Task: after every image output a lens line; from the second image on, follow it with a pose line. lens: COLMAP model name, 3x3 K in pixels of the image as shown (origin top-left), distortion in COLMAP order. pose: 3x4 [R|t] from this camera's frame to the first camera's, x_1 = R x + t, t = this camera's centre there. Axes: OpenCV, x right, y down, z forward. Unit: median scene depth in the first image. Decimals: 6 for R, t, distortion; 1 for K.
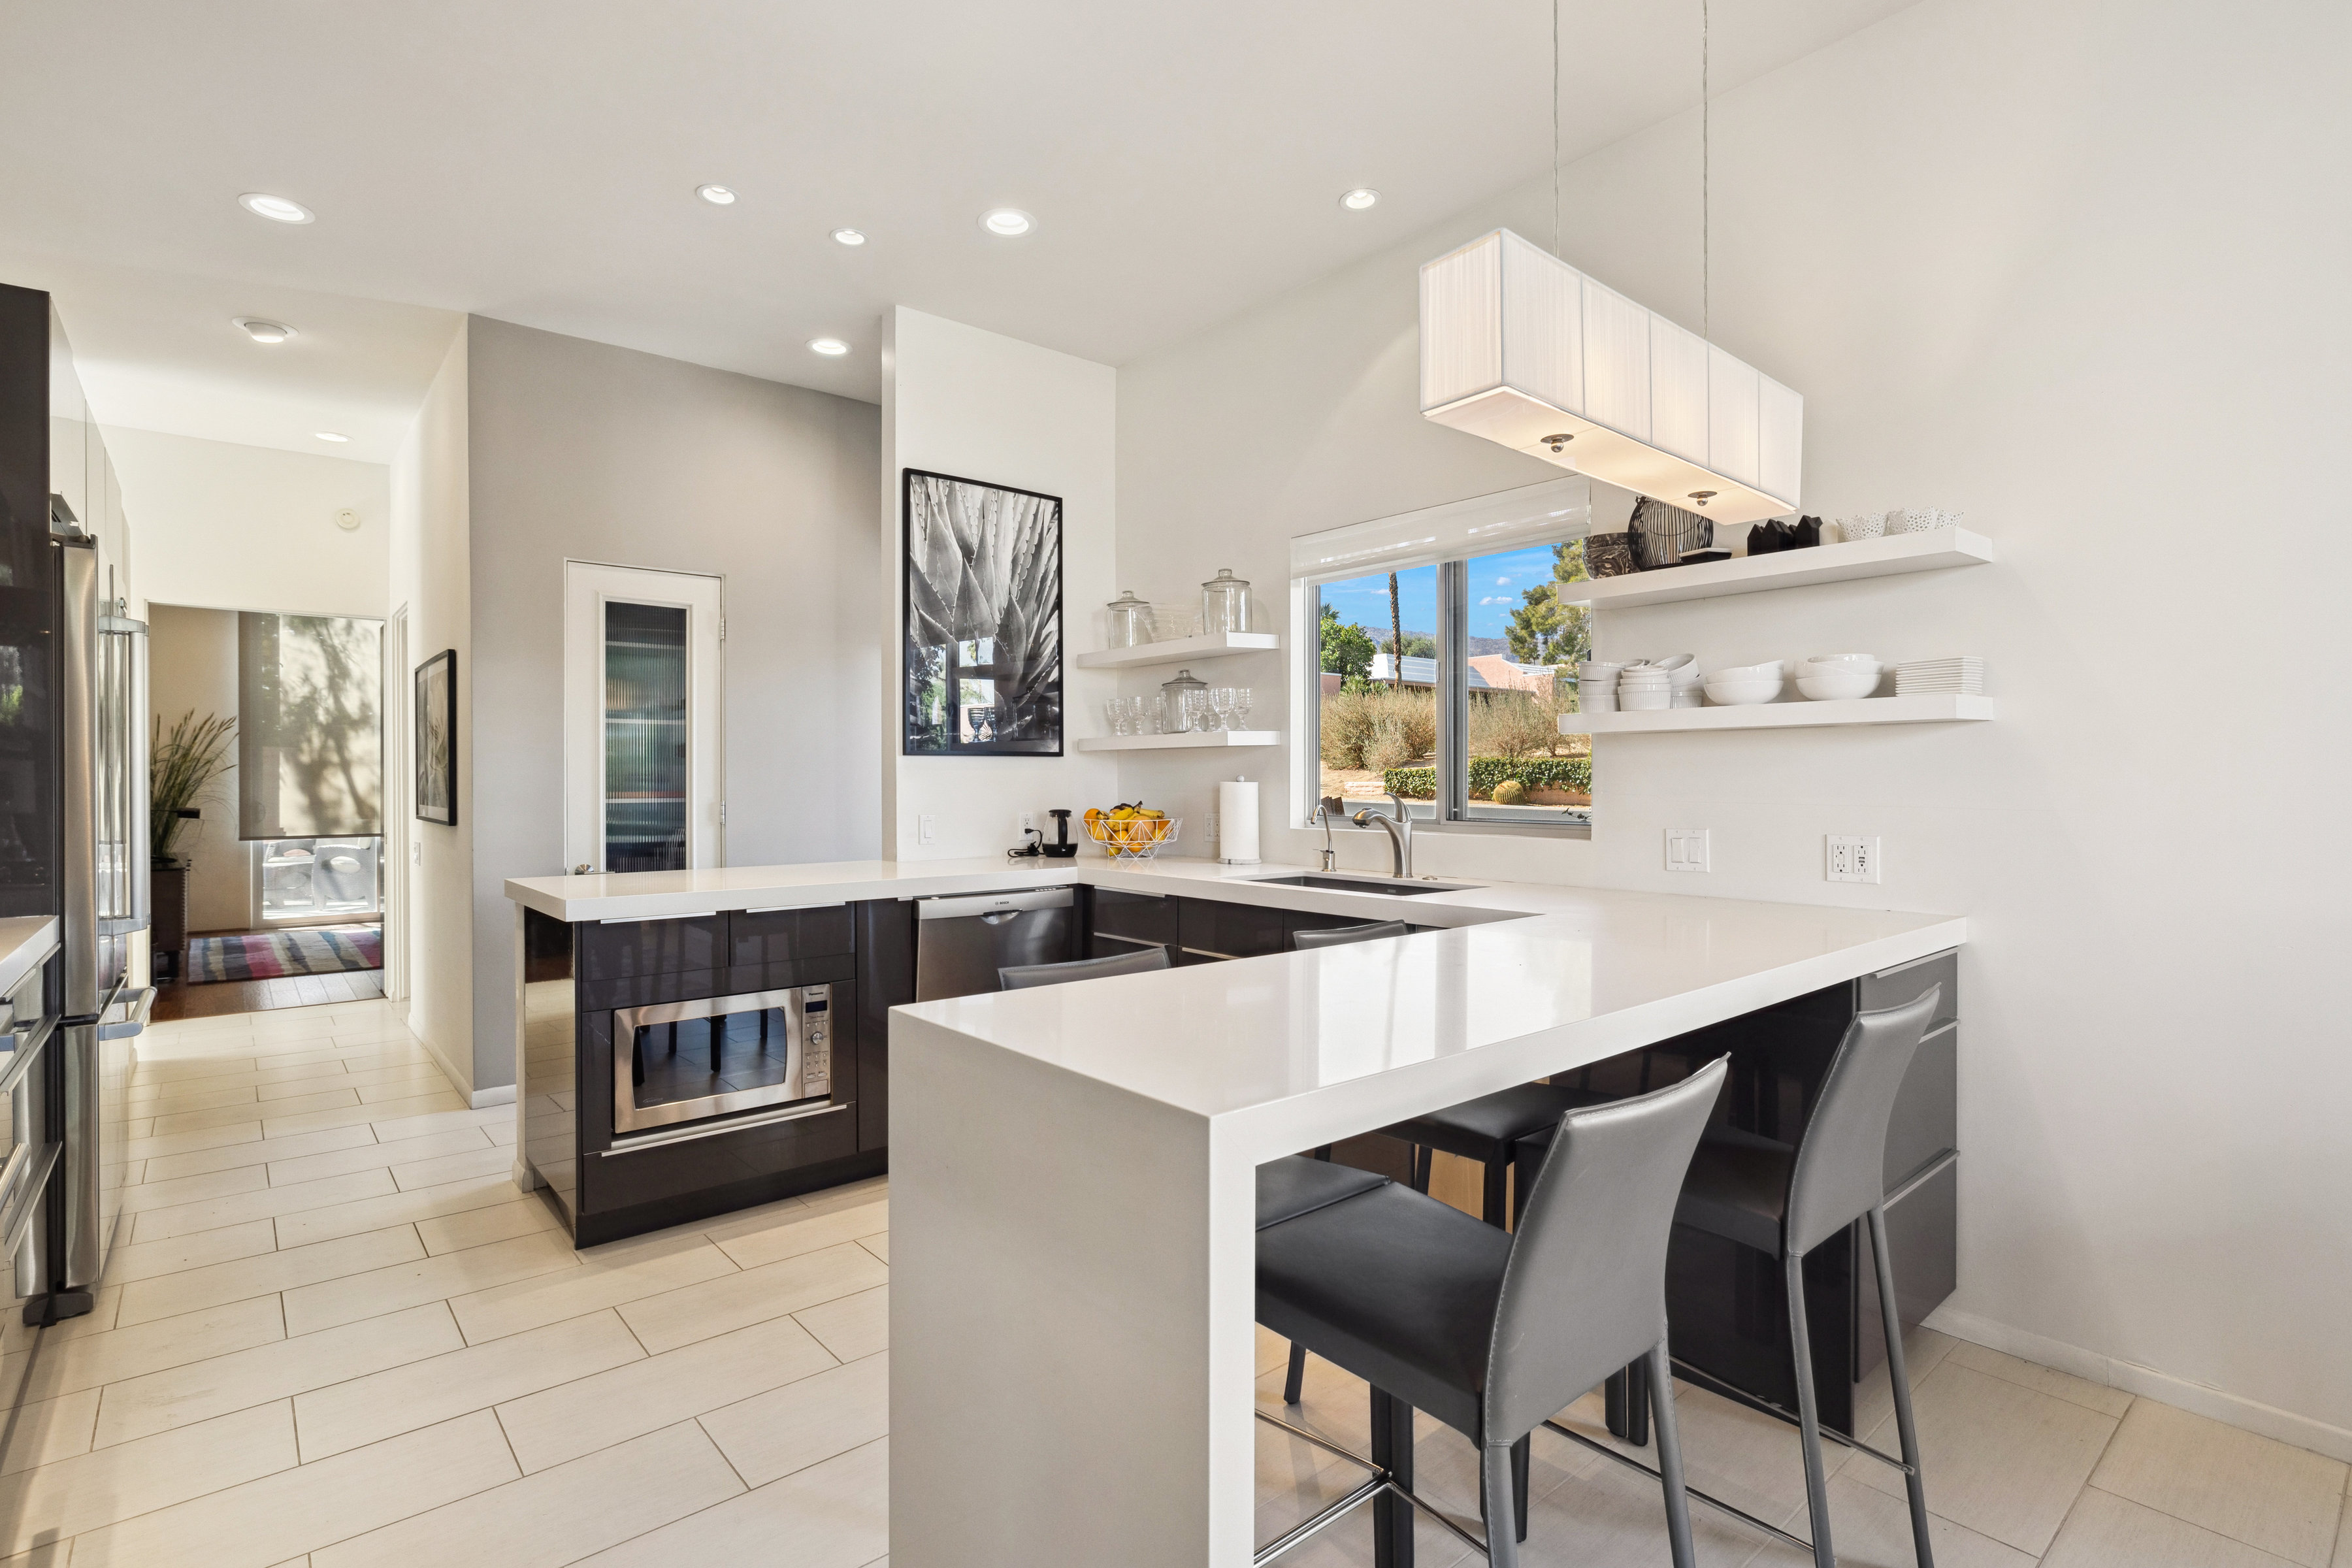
lens RADIAL K [[1122.7, 0, 1194.2], [0, 1122.7, 778.6], [0, 0, 1]] dist [0.012997, 0.000392]
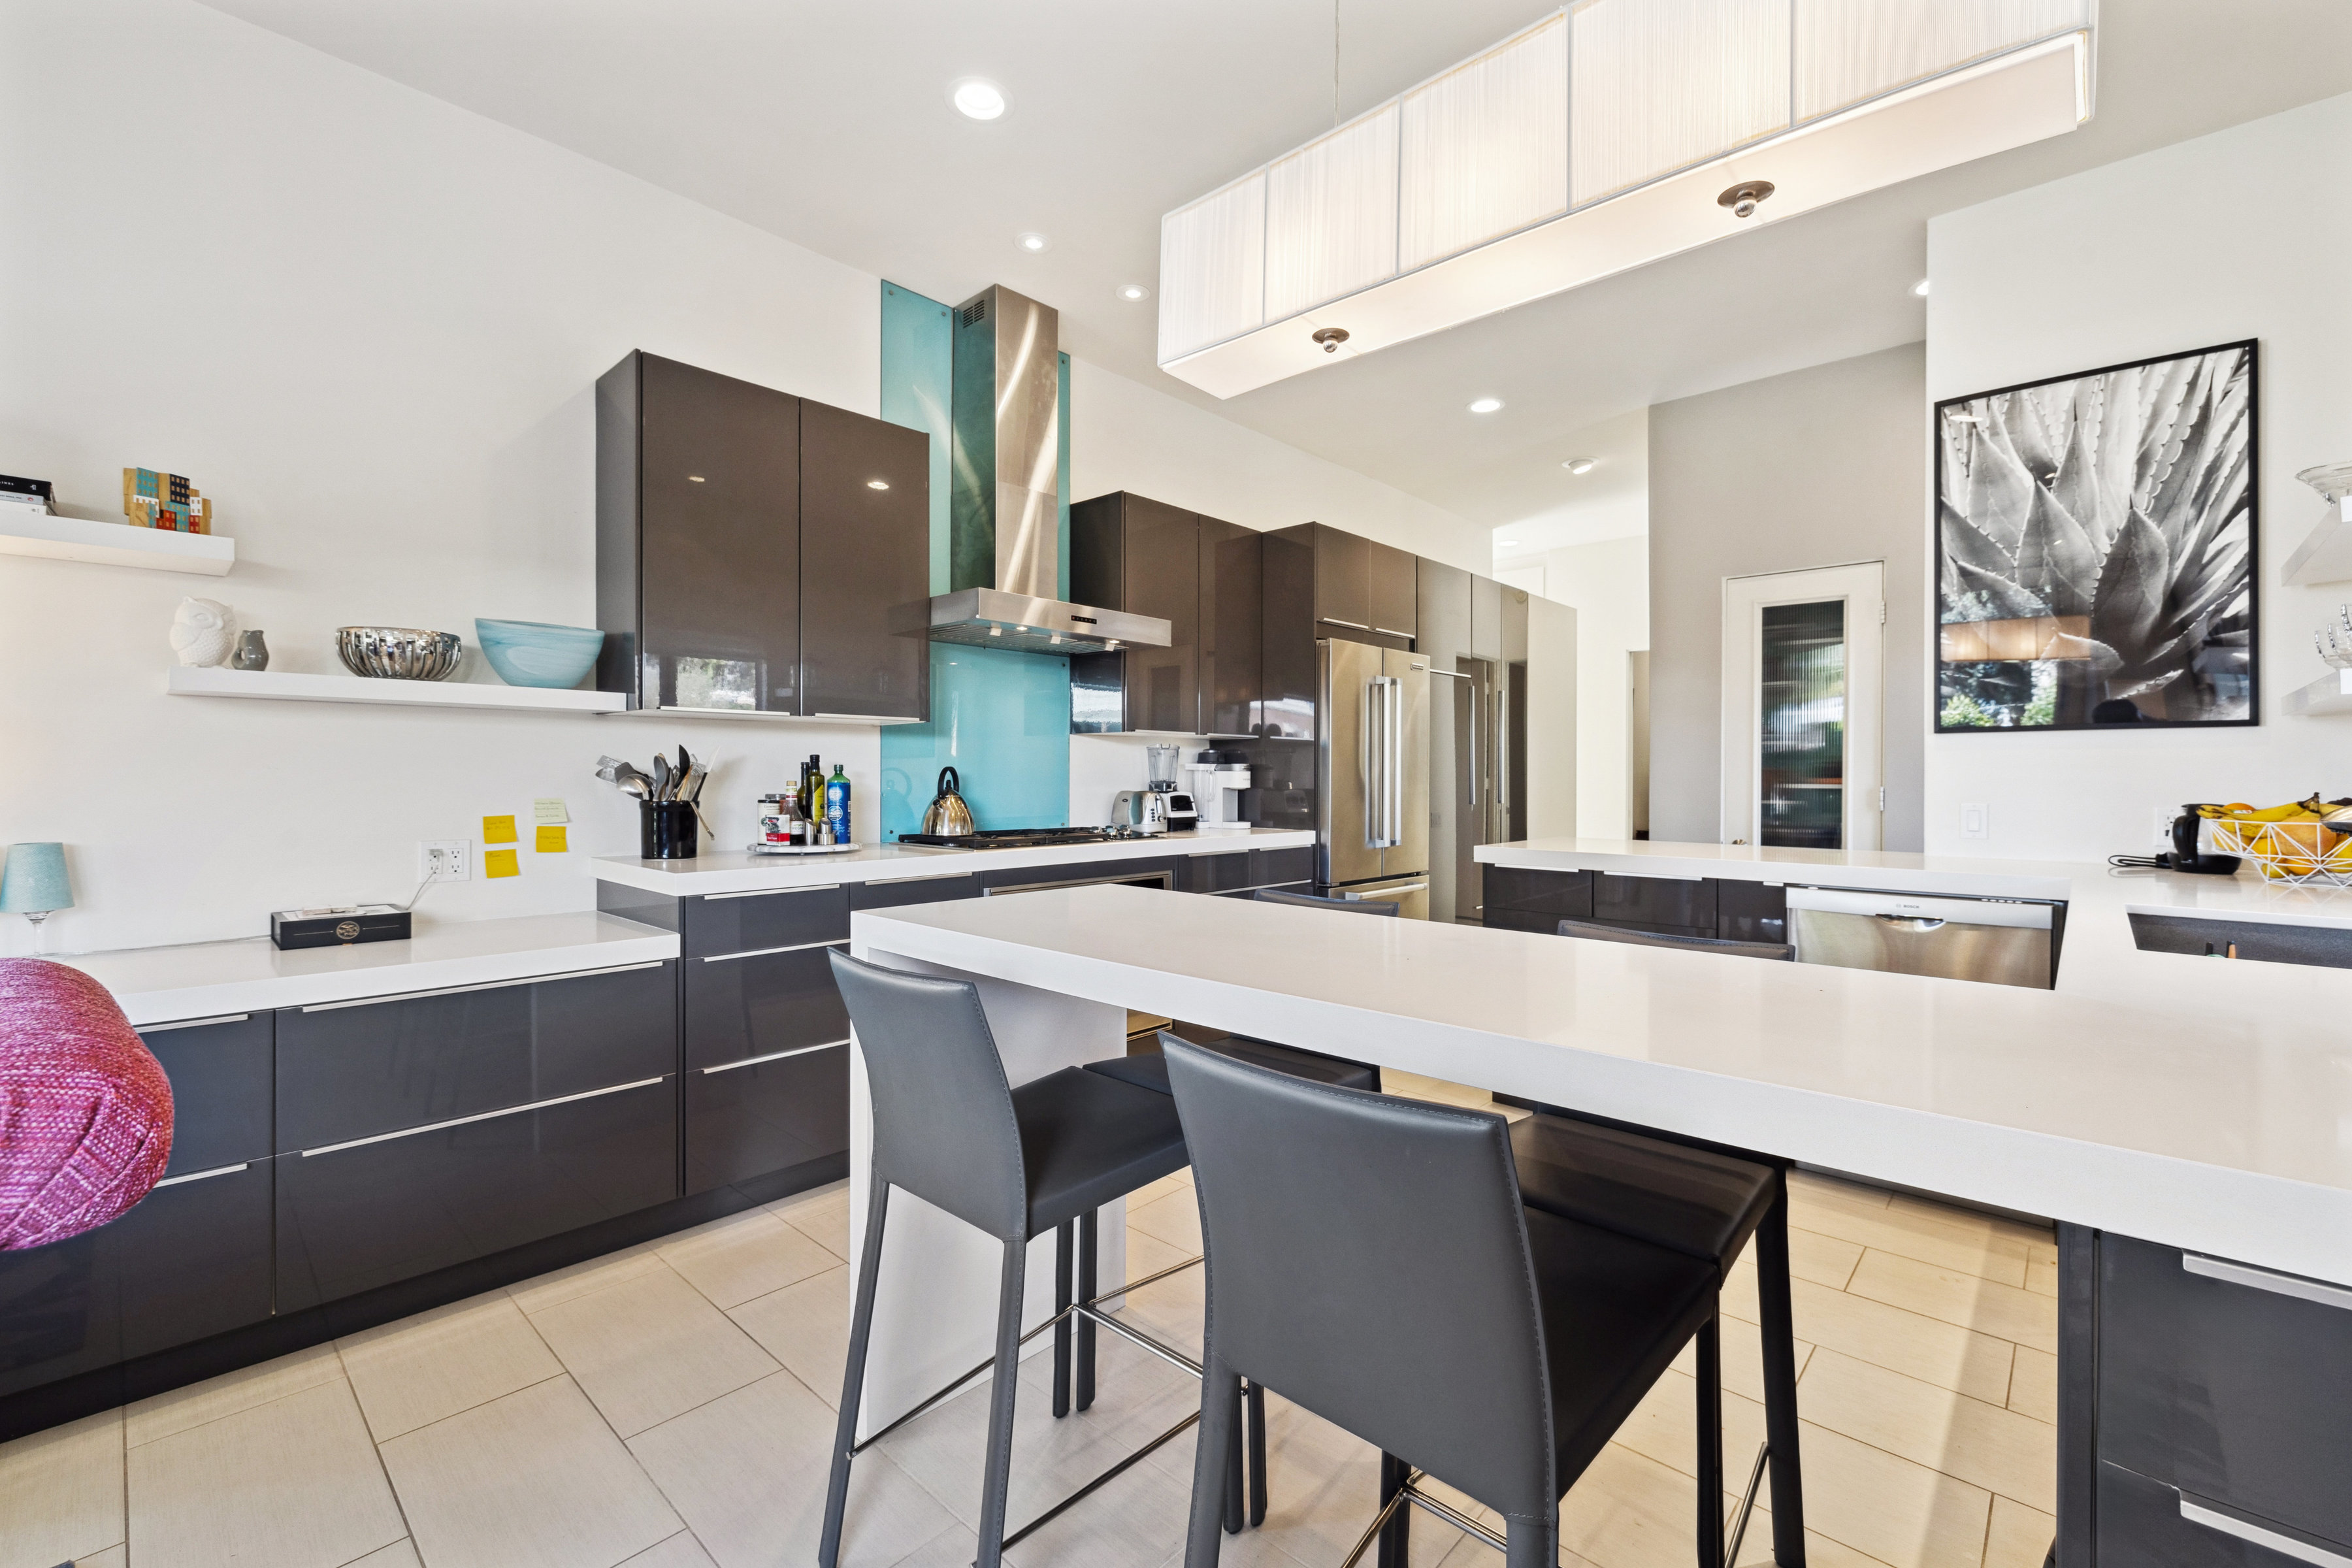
lens RADIAL K [[1003.5, 0, 1185.5], [0, 1003.5, 781.4], [0, 0, 1]] dist [0.001784, -0.000964]
pose [[0.124727, 0.010368, -0.992137, 0.408112], [-0.004495, 0.999941, 0.009885, 0.010499], [0.992181, 0.003226, 0.124766, 0.304155]]
